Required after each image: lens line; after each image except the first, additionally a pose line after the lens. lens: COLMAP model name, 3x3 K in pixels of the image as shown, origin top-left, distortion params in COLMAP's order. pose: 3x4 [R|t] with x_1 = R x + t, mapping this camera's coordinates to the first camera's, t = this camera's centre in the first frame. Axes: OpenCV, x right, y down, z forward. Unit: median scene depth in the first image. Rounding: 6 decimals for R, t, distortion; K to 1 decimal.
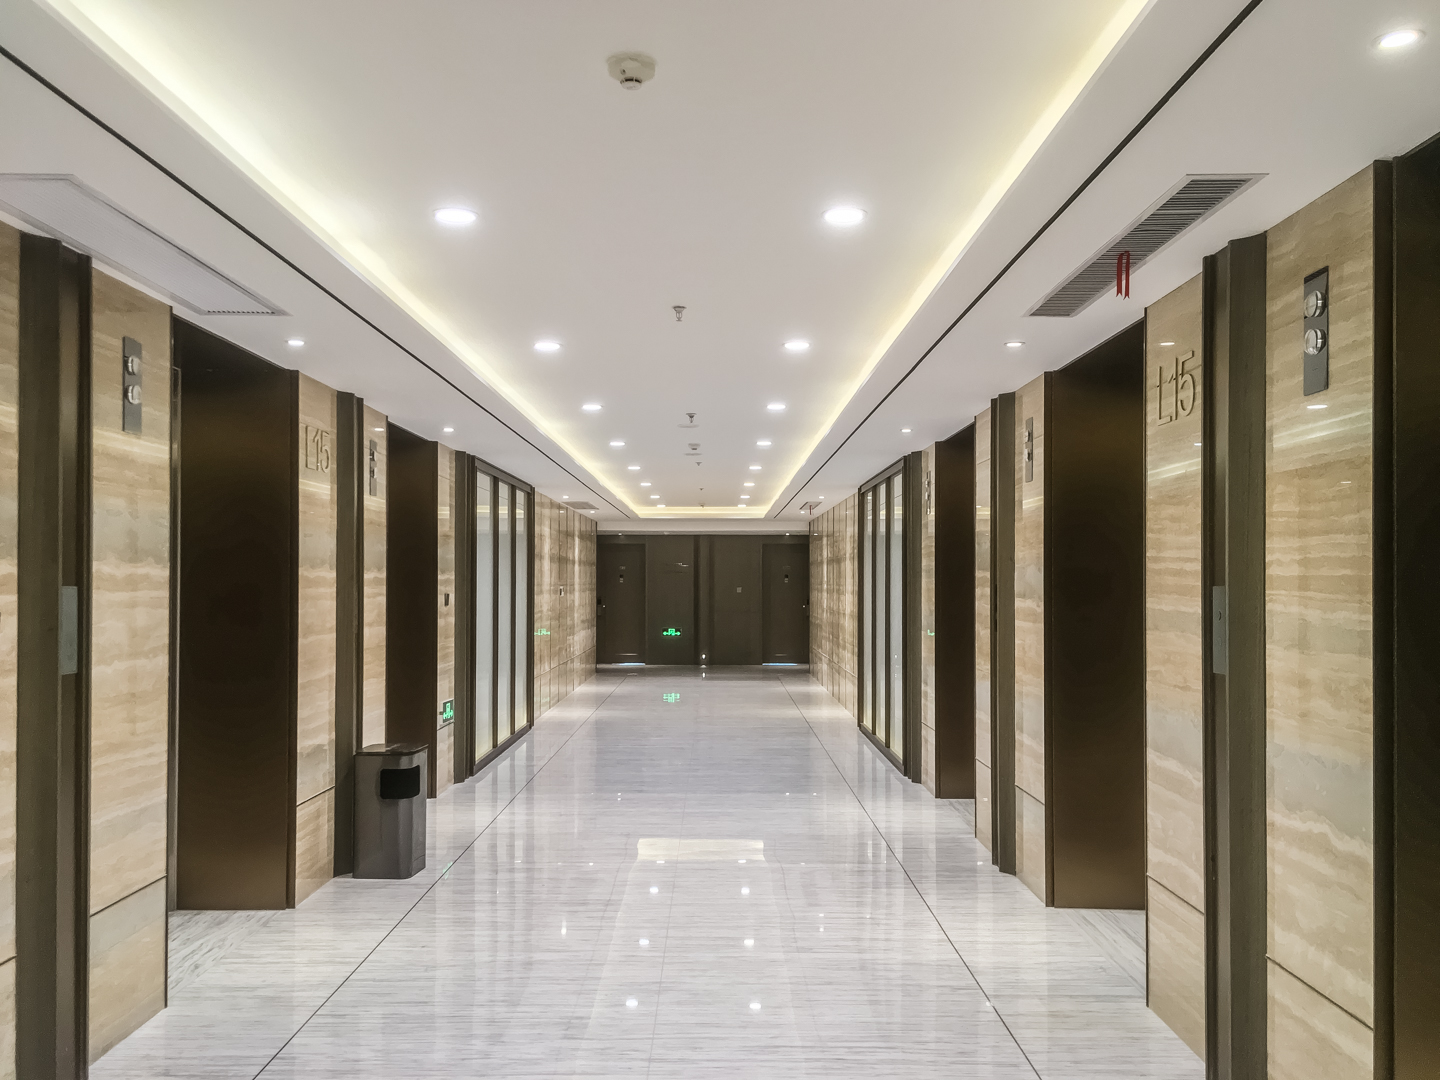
lens RADIAL K [[1230.6, 0, 720.3], [0, 1230.6, 547.8], [0, 0, 1]] dist [0.107711, 0.002977]
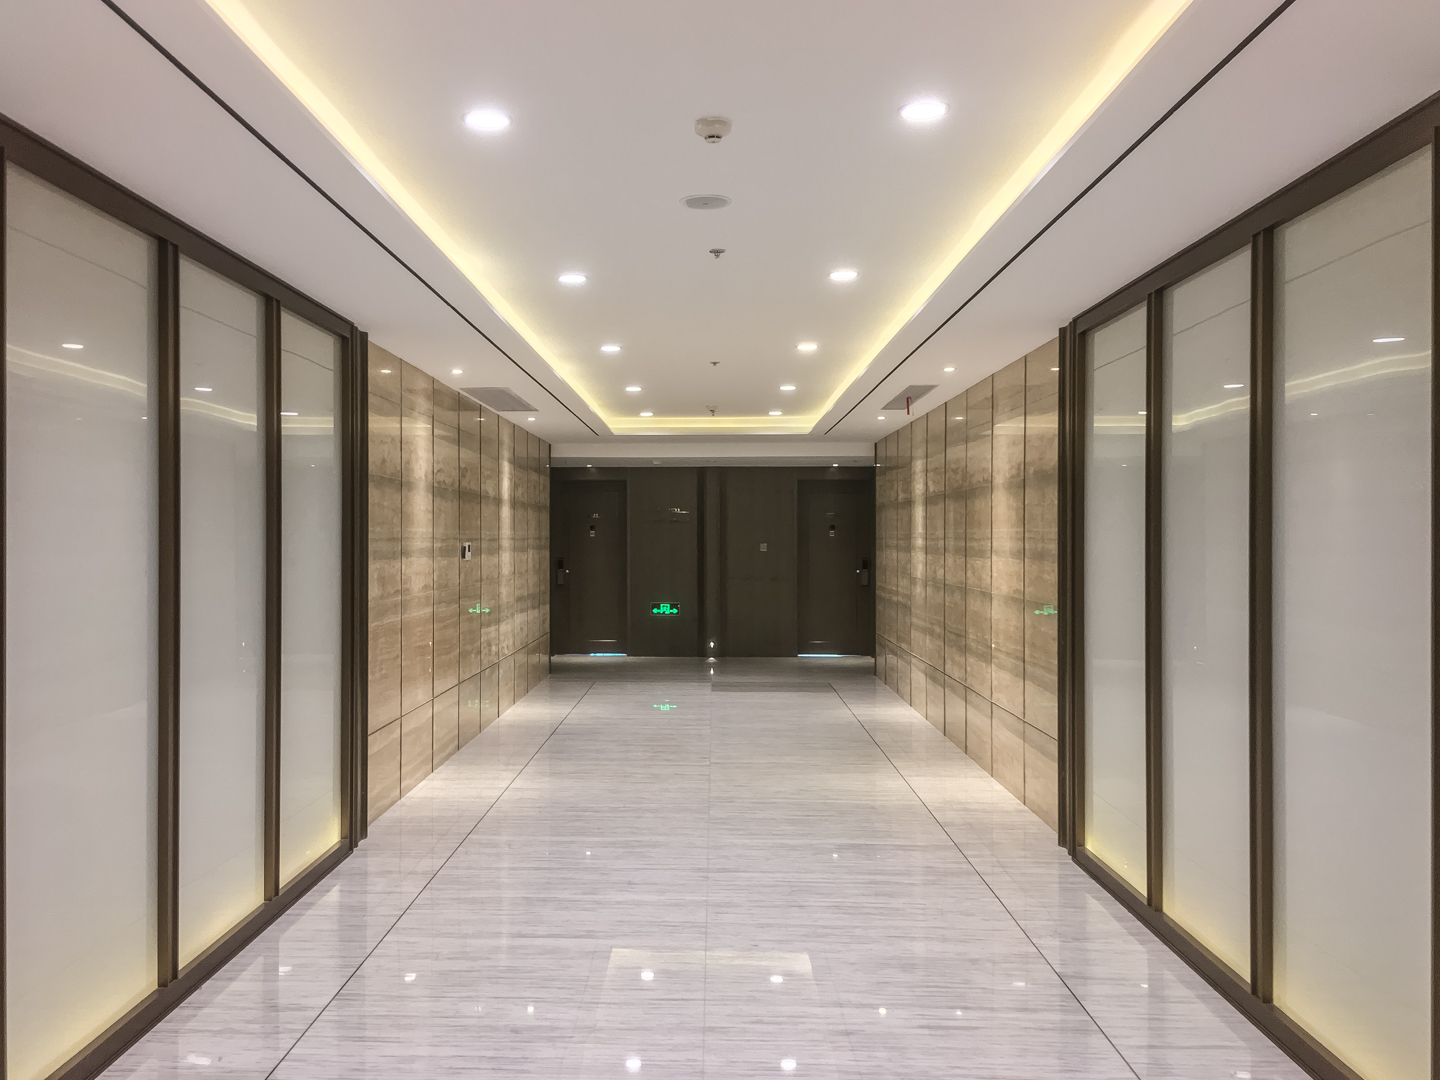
lens RADIAL K [[1230.6, 0, 713.8], [0, 1230.6, 543.5], [0, 0, 1]] dist [0.107711, 0.002977]
pose [[0.999994, -0.001129, -0.003409, -0.012003], [0.001240, 0.999466, 0.032643, 0.011627], [0.003370, -0.032647, 0.999461, 0.377703]]
